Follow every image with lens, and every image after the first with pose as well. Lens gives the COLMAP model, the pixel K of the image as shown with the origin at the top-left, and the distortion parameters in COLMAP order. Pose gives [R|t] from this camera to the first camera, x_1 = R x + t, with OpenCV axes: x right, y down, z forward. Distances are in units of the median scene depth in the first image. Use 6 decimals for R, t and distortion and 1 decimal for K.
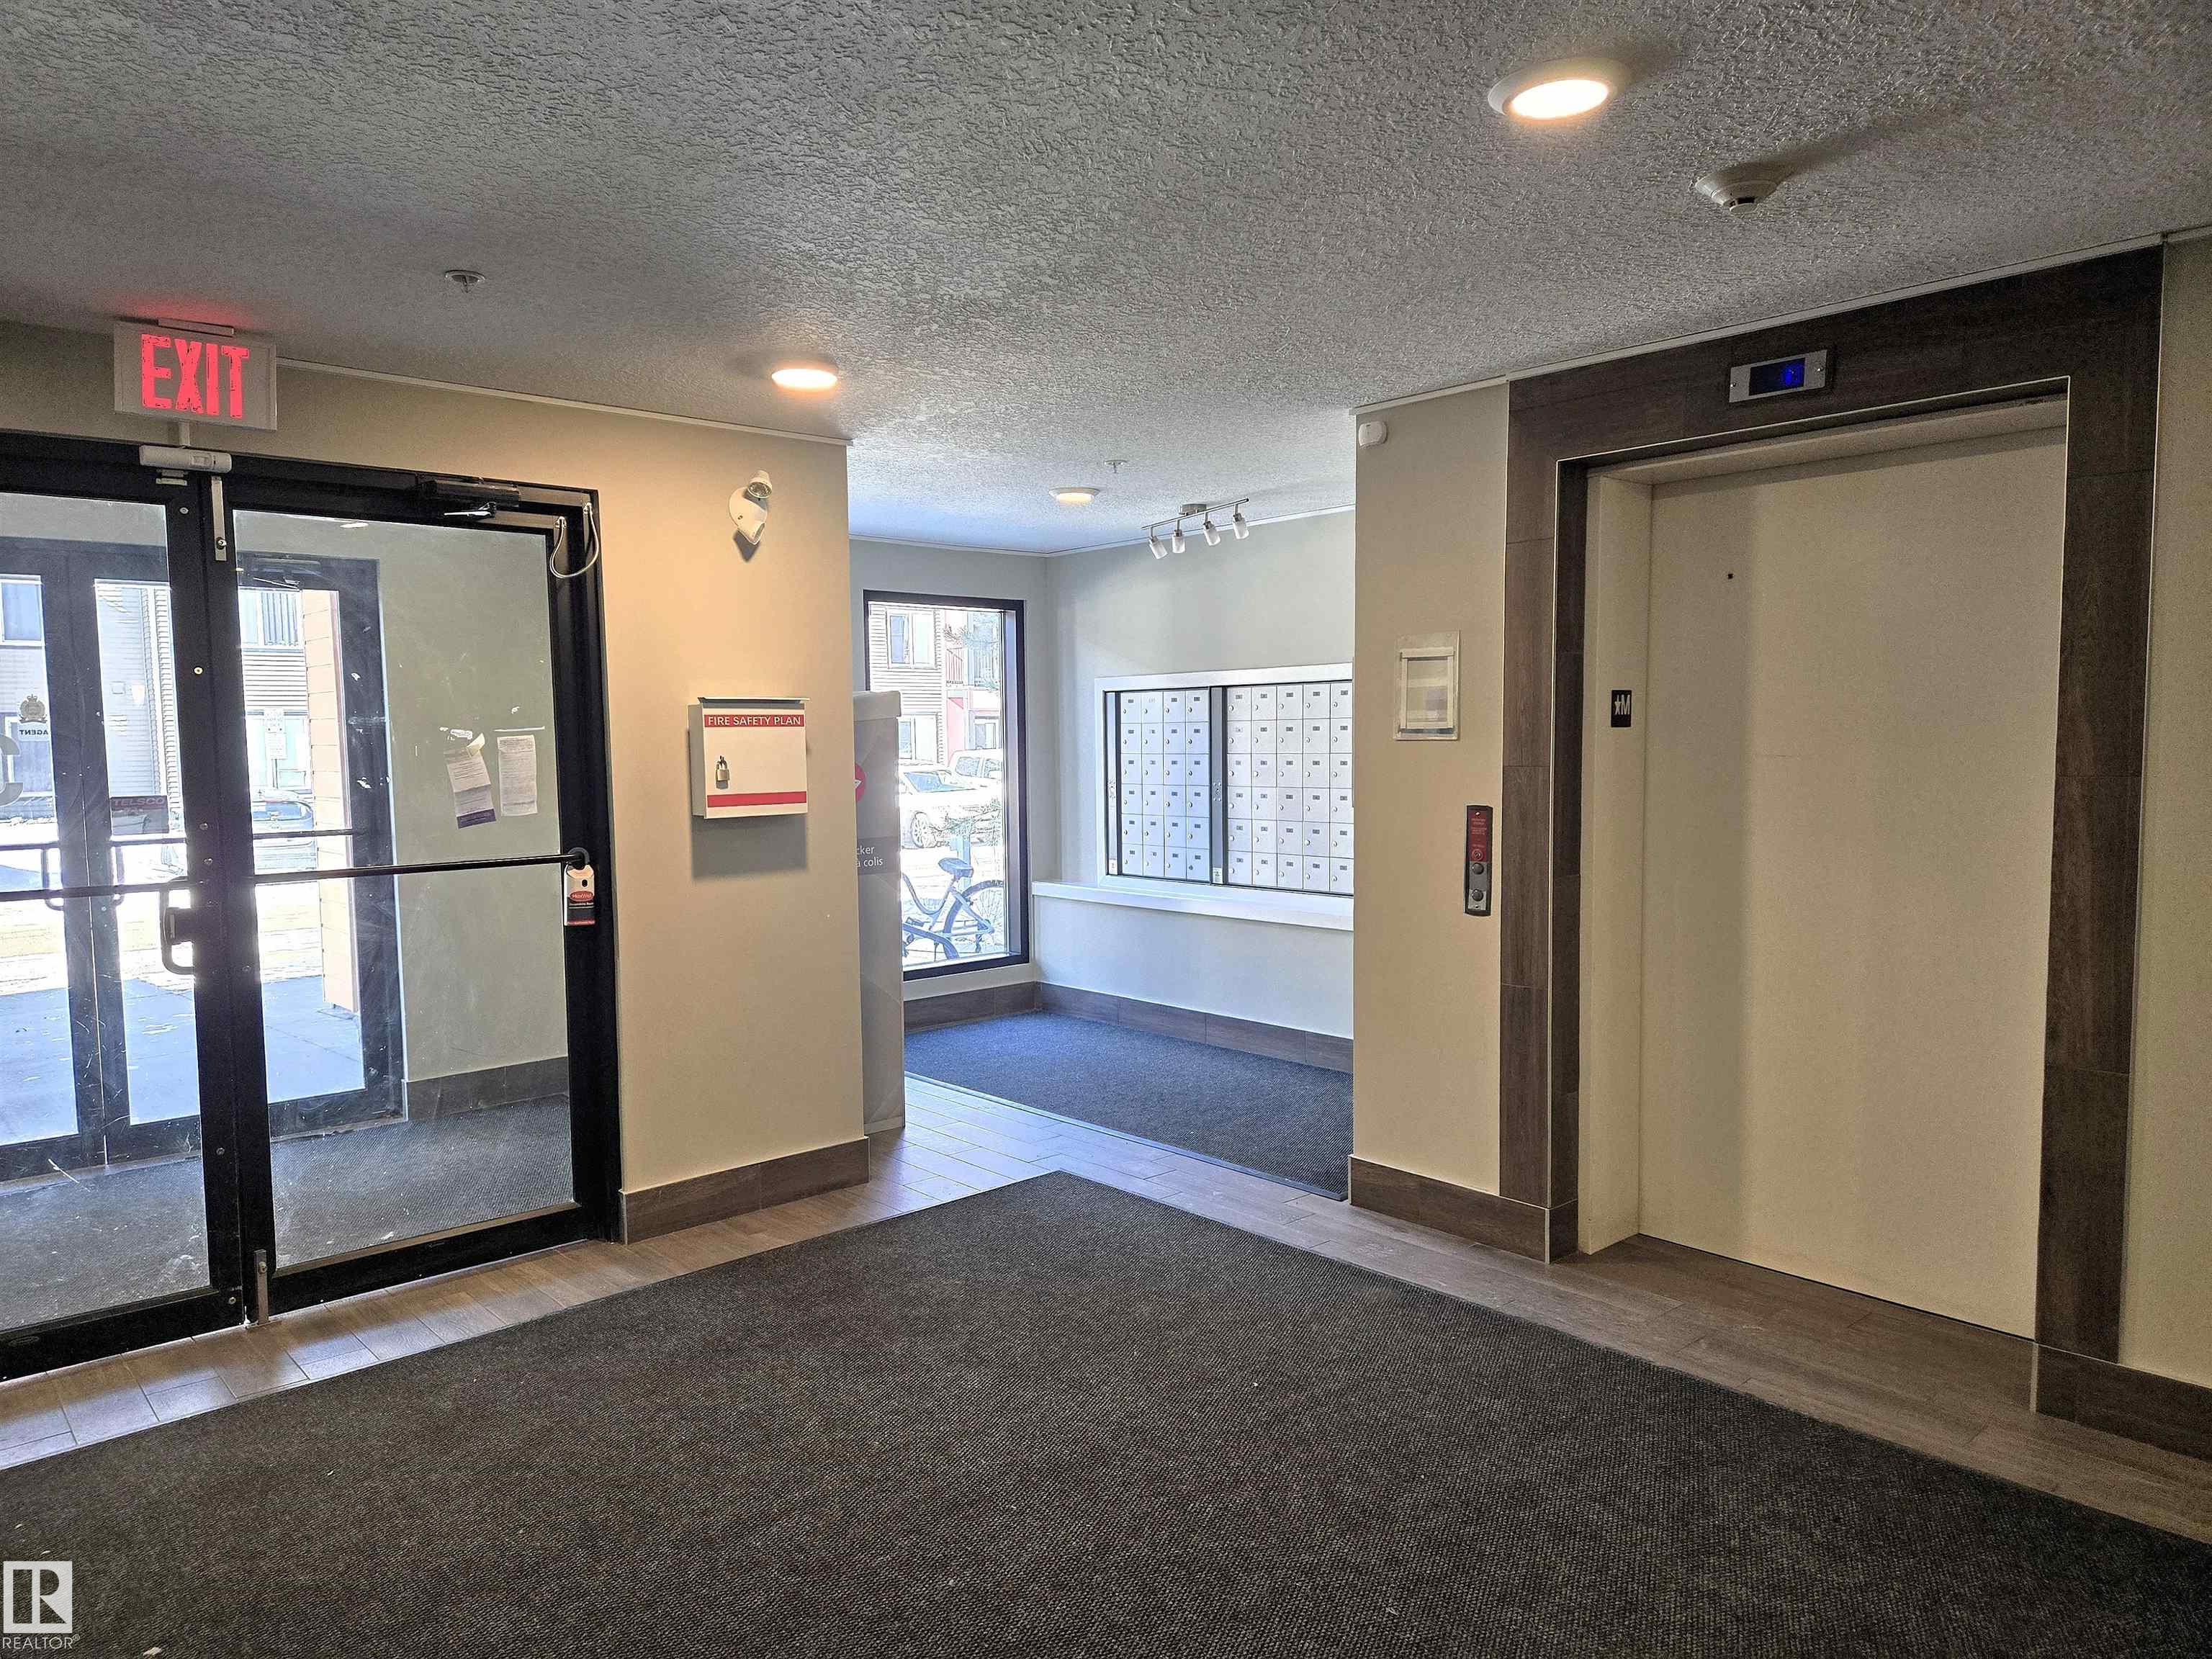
lens RADIAL K [[1485.7, 0, 1104.1], [0, 1485.7, 861.0], [0, 0, 1]] dist [0.088398, -0.074031]
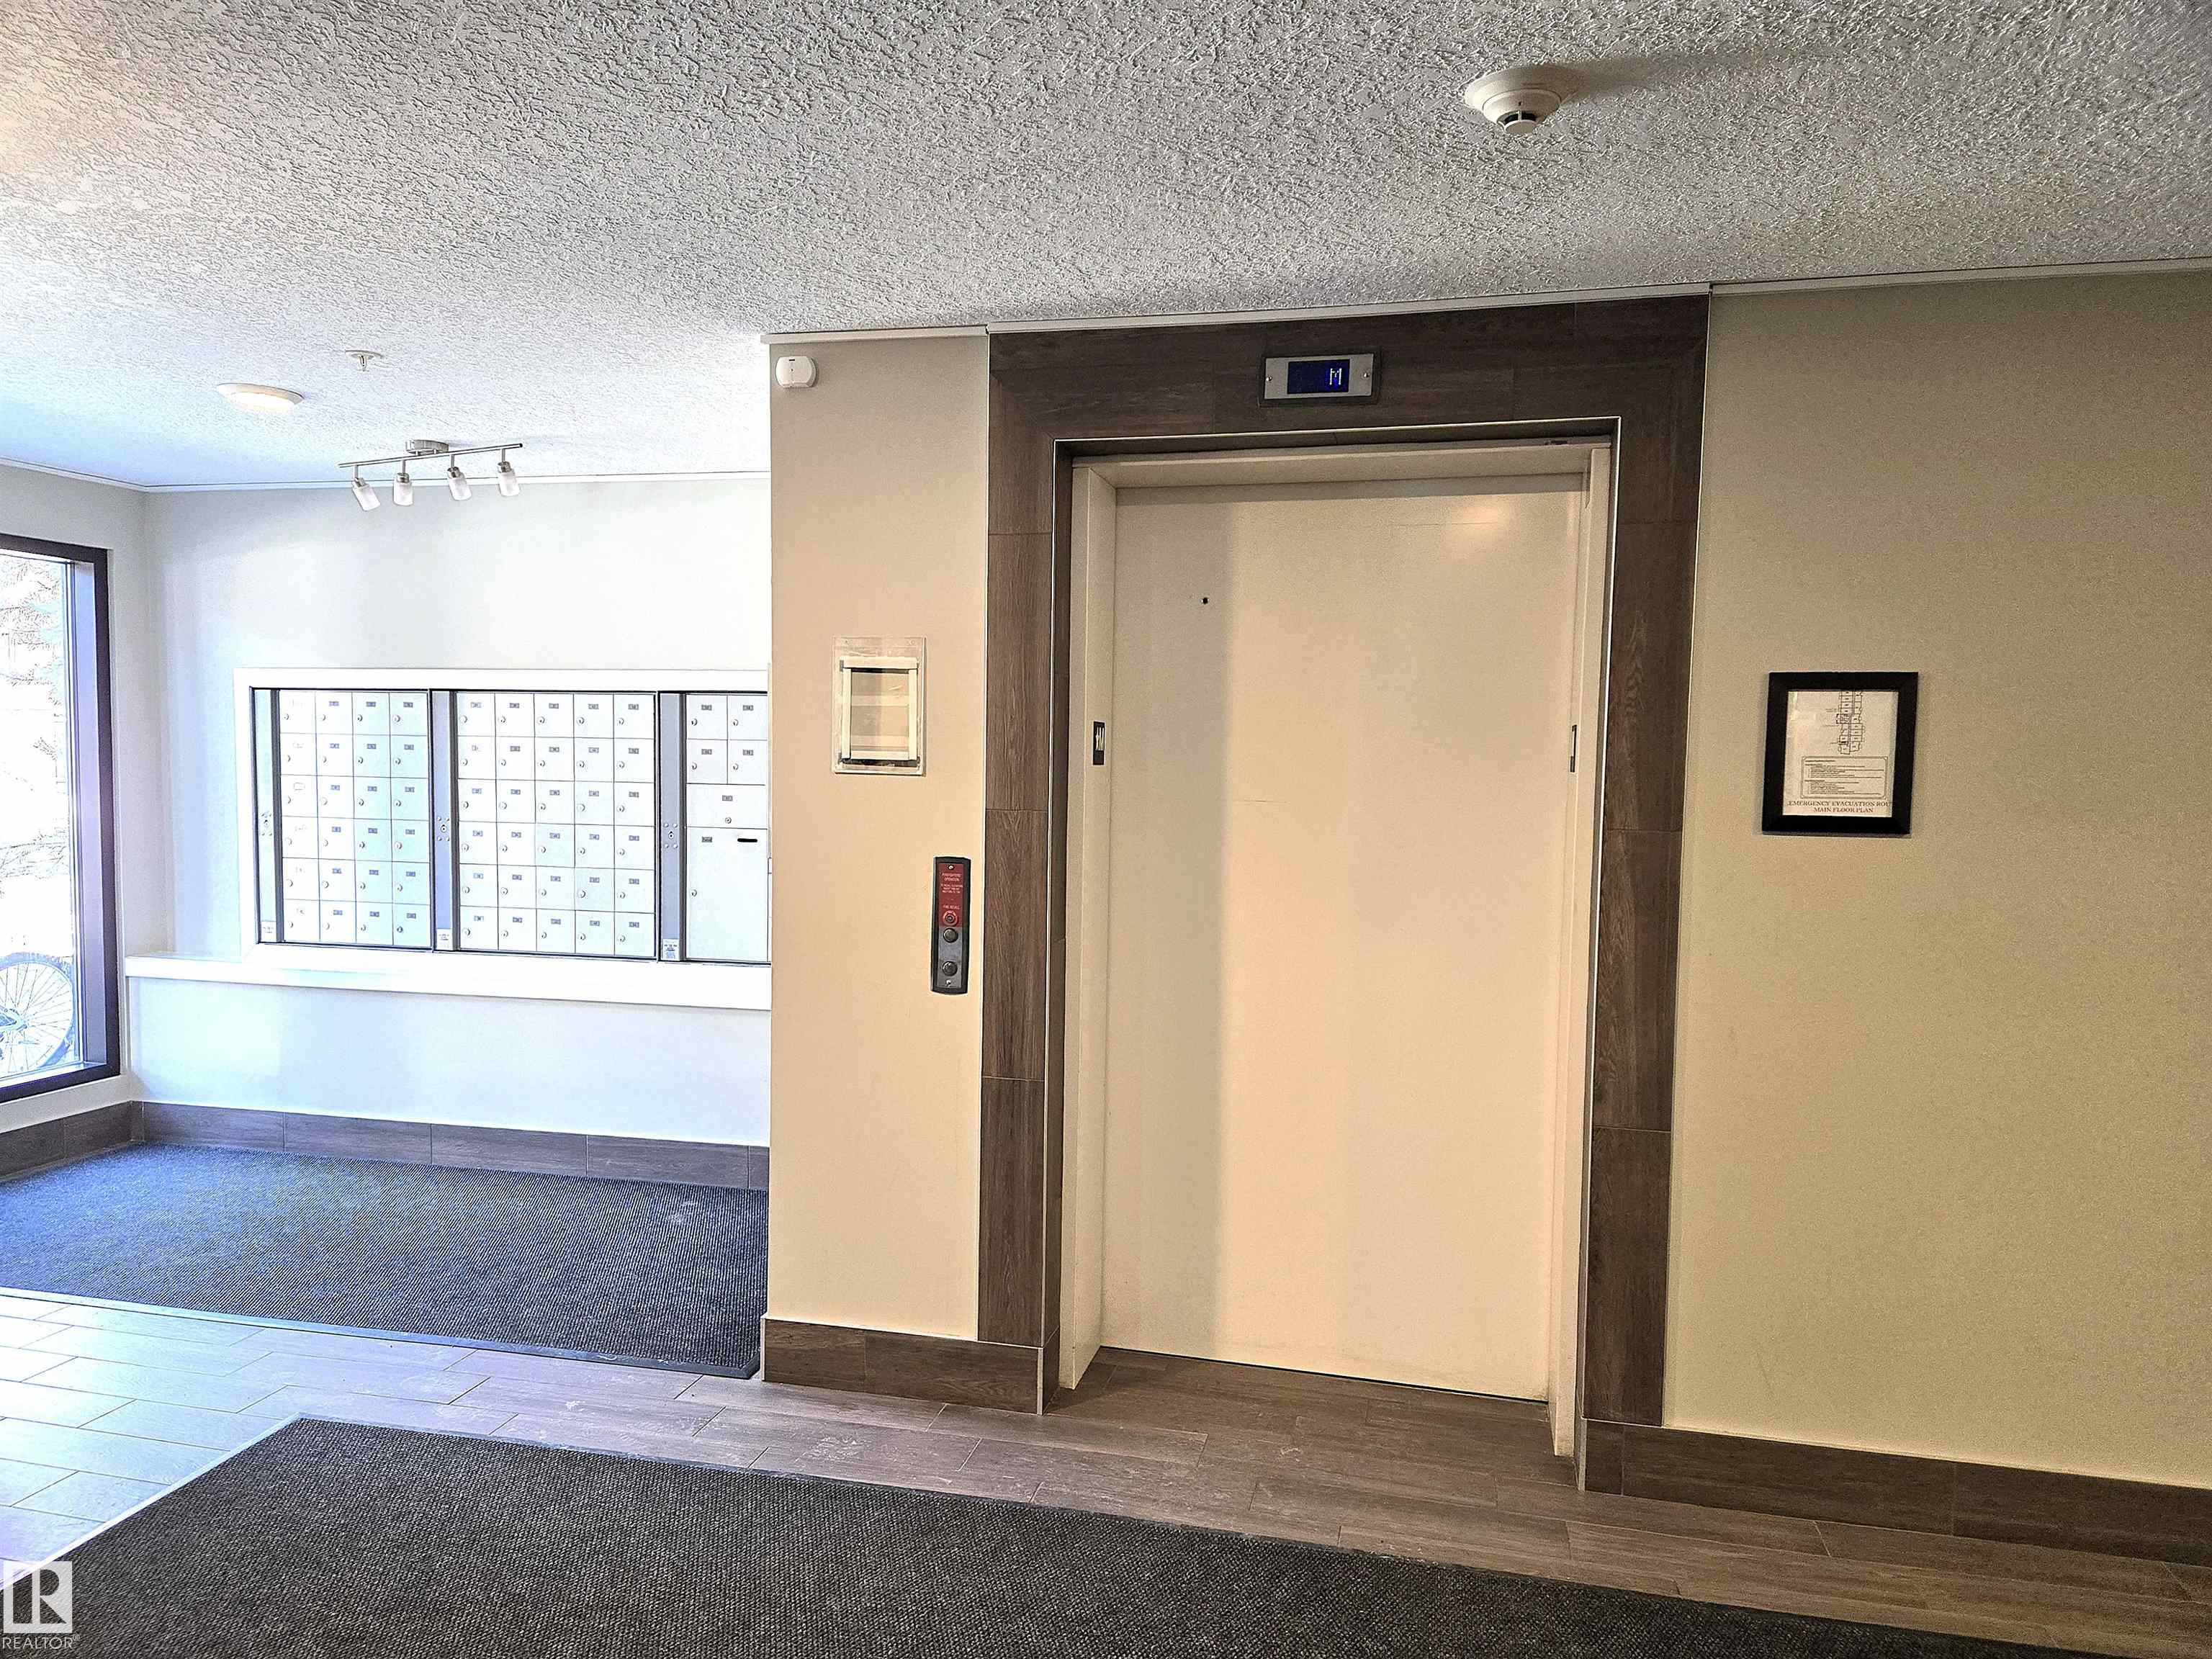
lens RADIAL K [[1485.7, 0, 1104.1], [0, 1485.7, 861.0], [0, 0, 1]] dist [0.088398, -0.074031]
pose [[0.824357, -0.013938, 0.565899, -0.129530], [0.022833, 0.999702, -0.008639, -0.025350], [-0.565610, 0.020043, 0.824429, 0.284316]]
